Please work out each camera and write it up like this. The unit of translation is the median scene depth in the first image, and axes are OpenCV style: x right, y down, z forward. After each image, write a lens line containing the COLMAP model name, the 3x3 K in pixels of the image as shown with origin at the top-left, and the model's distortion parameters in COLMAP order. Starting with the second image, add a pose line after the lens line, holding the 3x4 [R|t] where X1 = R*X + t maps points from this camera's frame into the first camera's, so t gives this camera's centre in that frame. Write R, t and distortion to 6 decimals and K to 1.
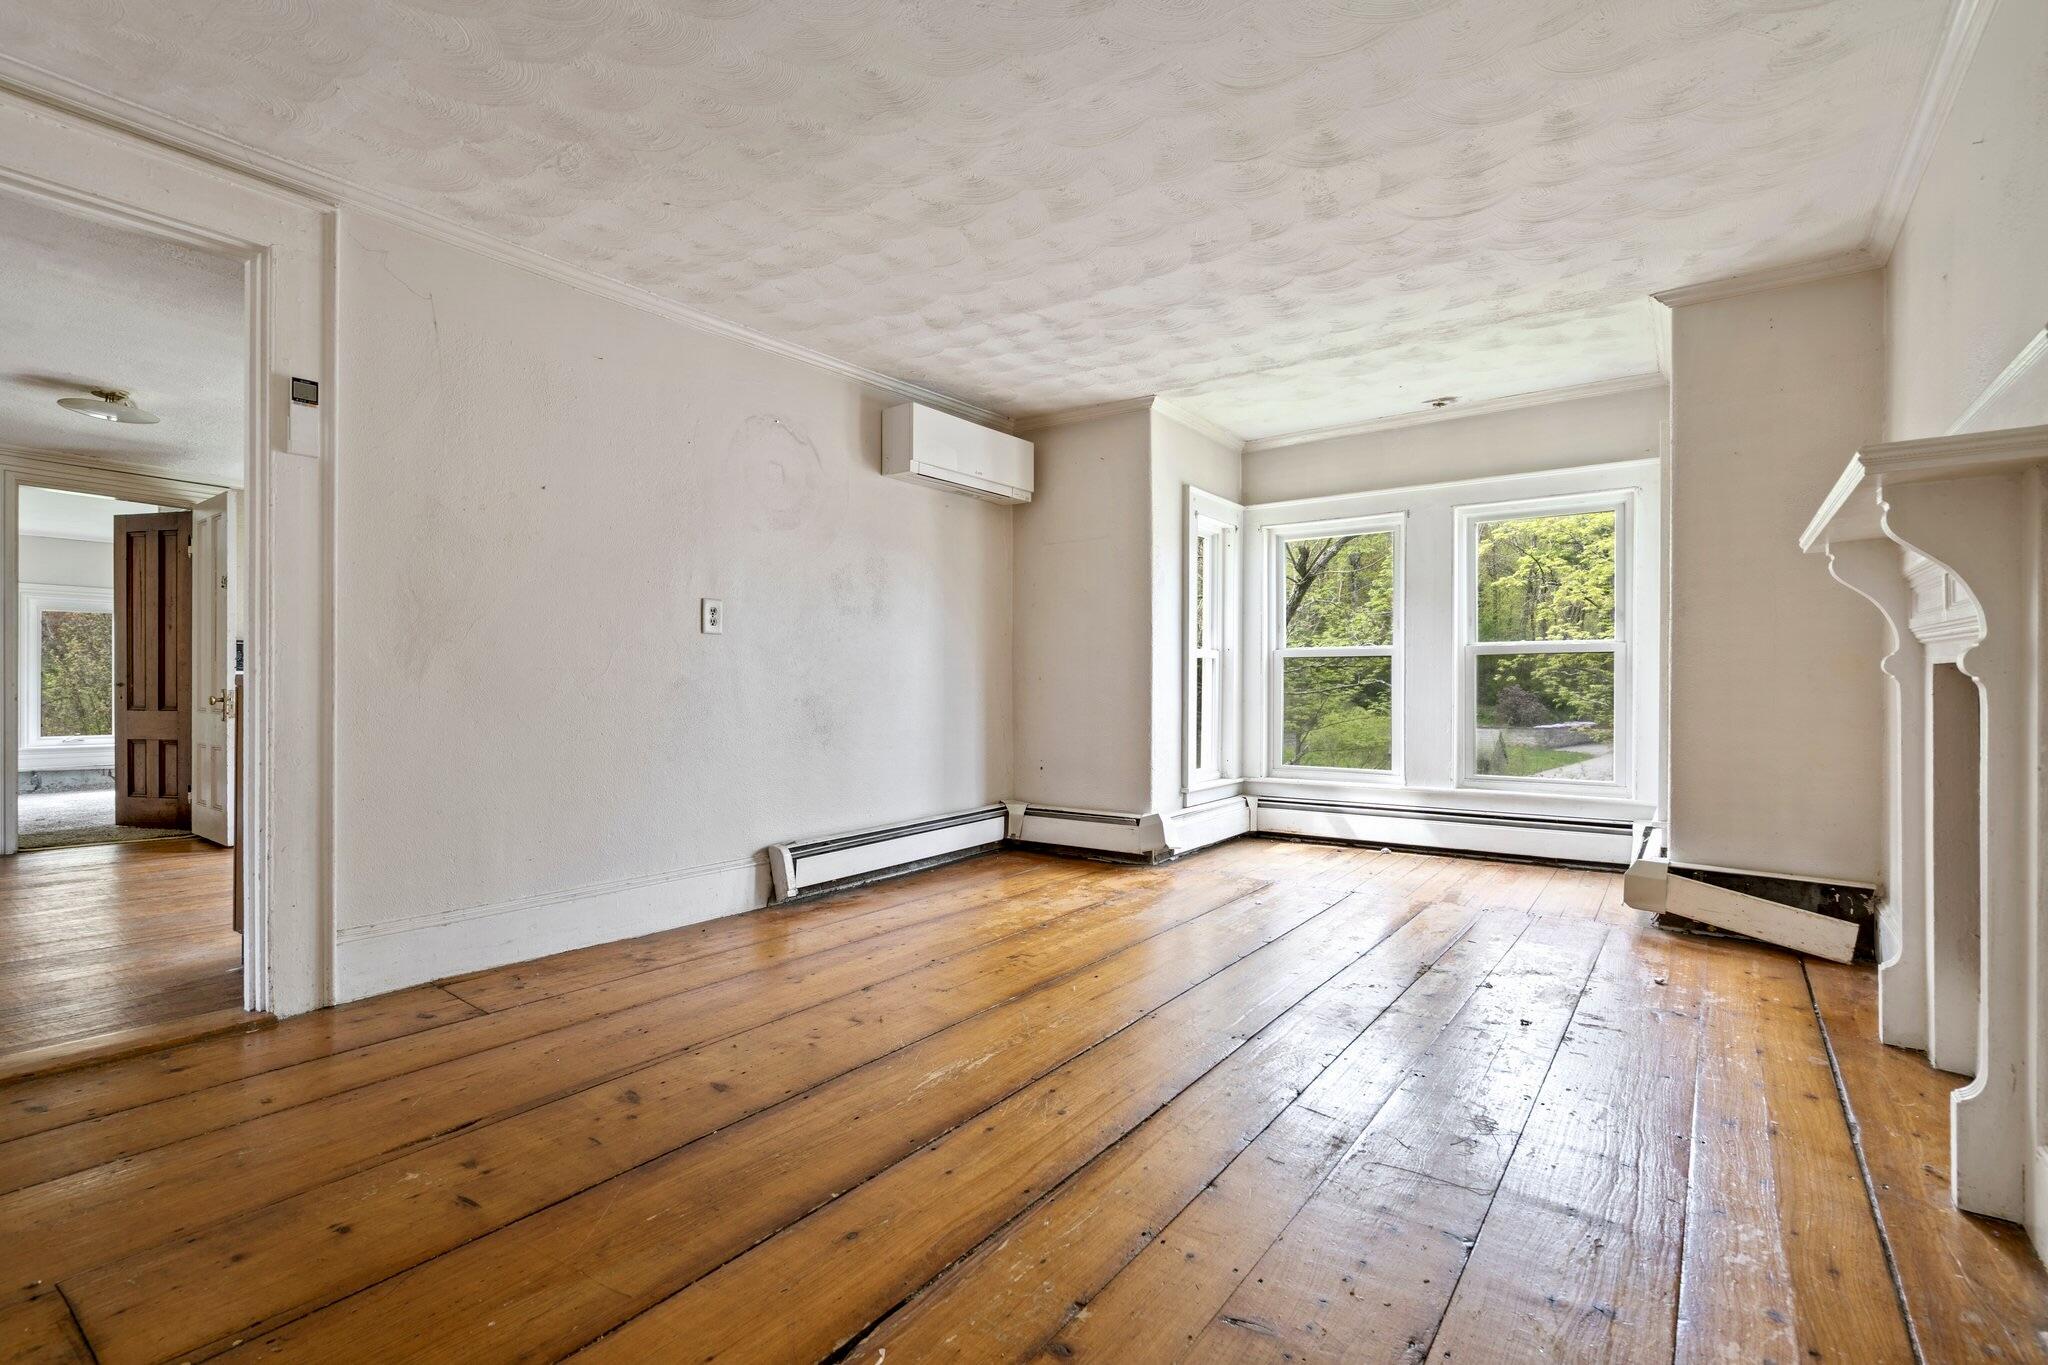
lens RADIAL K [[931.9, 0, 1016.6], [0, 931.9, 673.8], [0, 0, 1]] dist [-0.001548, 0.000585]
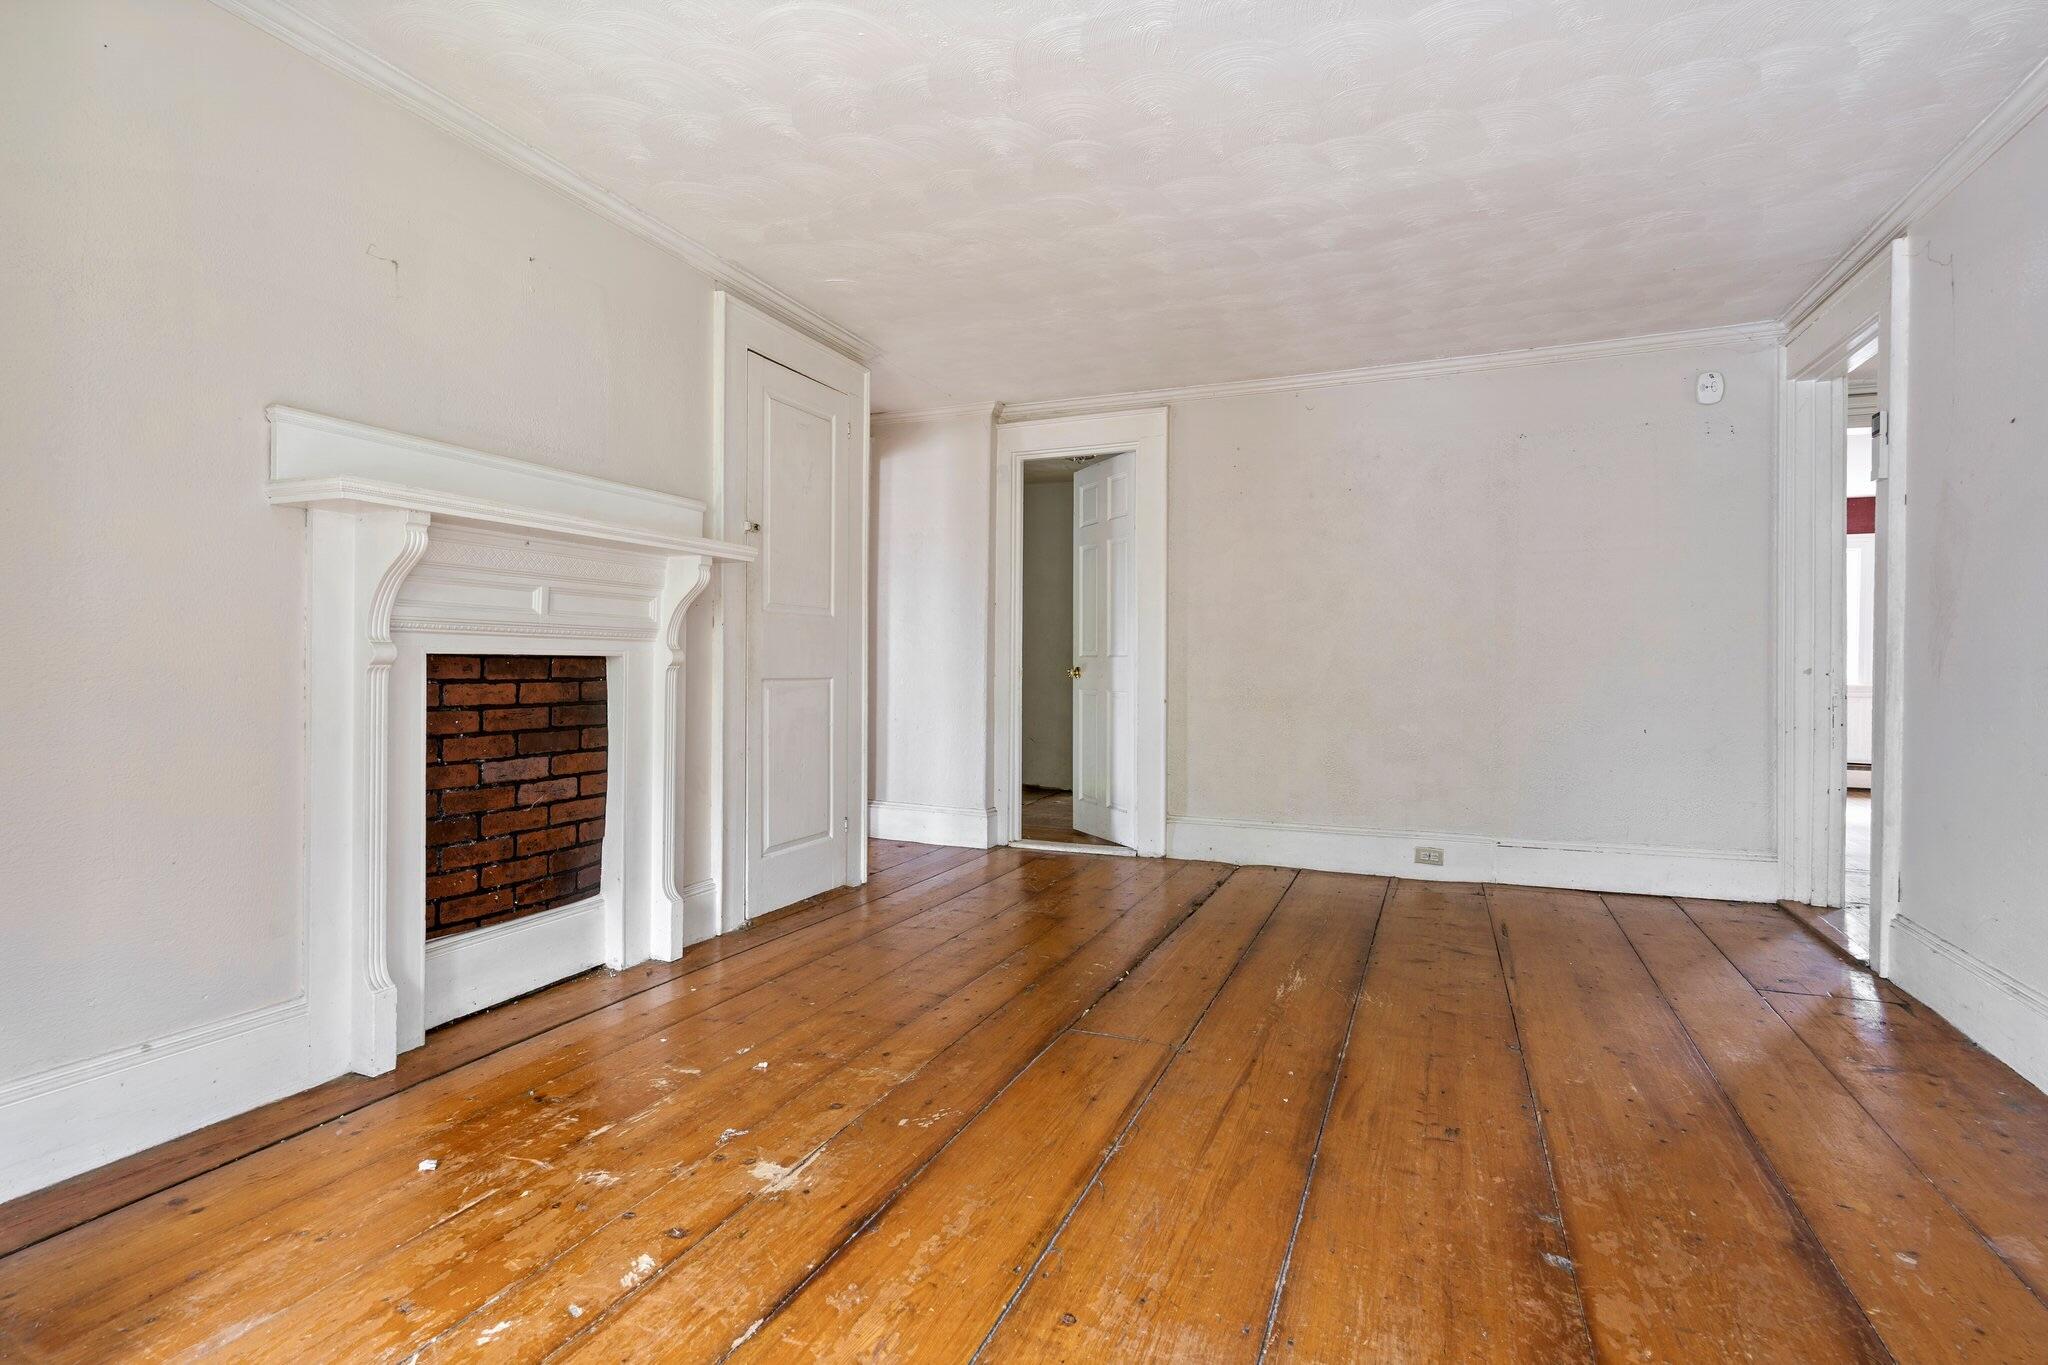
lens RADIAL K [[931.9, 0, 1016.6], [0, 931.9, 673.8], [0, 0, 1]] dist [-0.001548, 0.000585]
pose [[-0.975567, -0.004584, -0.219654, 0.500374], [-0.004782, 0.999989, 0.000366, 0.008153], [0.219650, 0.001407, -0.975578, 1.881122]]
